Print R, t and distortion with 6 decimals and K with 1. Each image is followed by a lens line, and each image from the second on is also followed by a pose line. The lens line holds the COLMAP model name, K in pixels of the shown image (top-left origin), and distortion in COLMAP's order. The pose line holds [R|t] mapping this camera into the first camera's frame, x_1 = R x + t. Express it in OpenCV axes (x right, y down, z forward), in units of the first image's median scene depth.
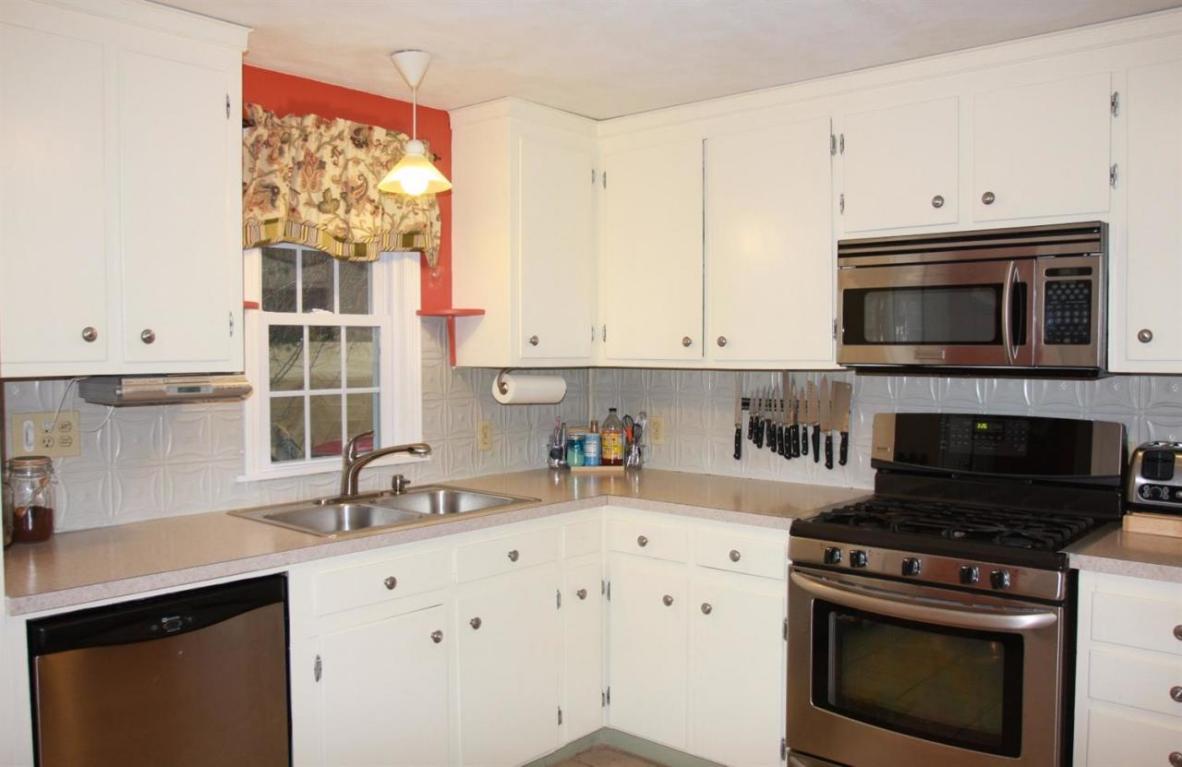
lens RADIAL K [[948.3, 0, 591.0], [0, 948.3, 383.5], [0, 0, 1]] dist [-0.097794, 0.063385]
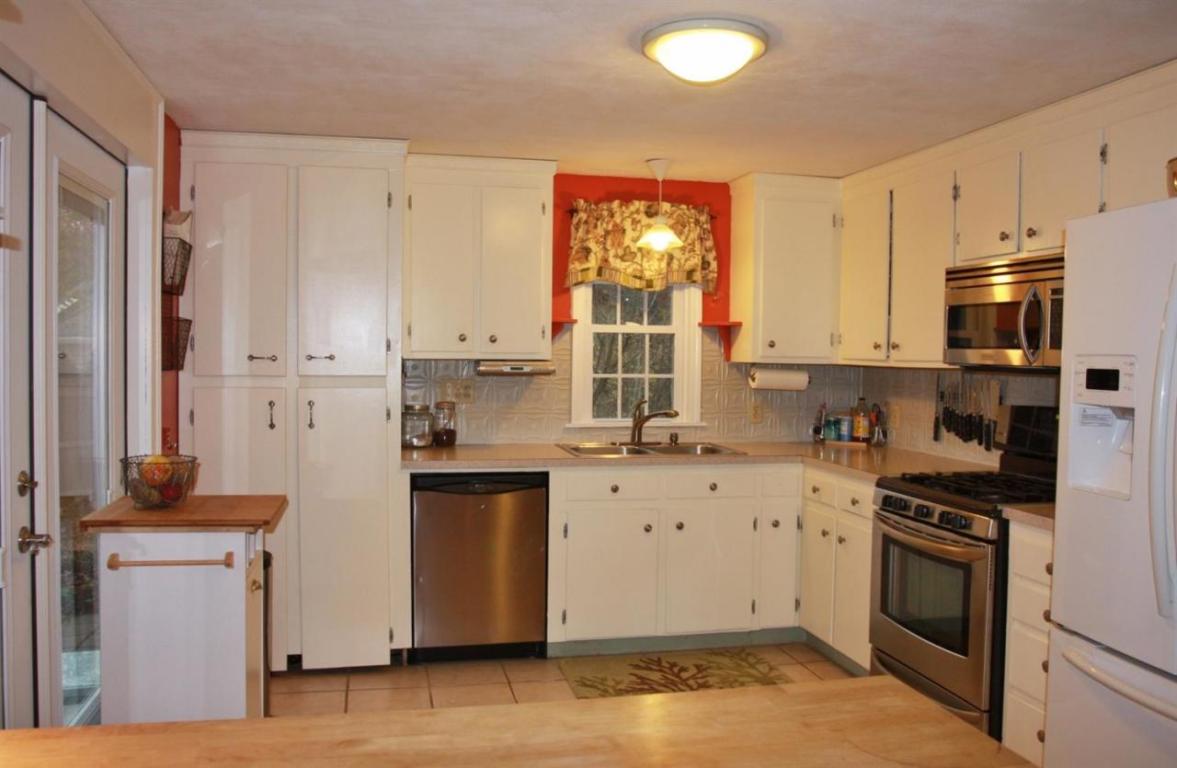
lens RADIAL K [[946.2, 0, 588.5], [0, 946.2, 384.0], [0, 0, 1]] dist [-0.108475, 0.001916]
pose [[0.804707, 0.031686, -0.592826, 0.645548], [-0.034432, 0.999385, 0.006679, 0.016105], [0.592673, 0.015038, 0.805303, -0.326747]]
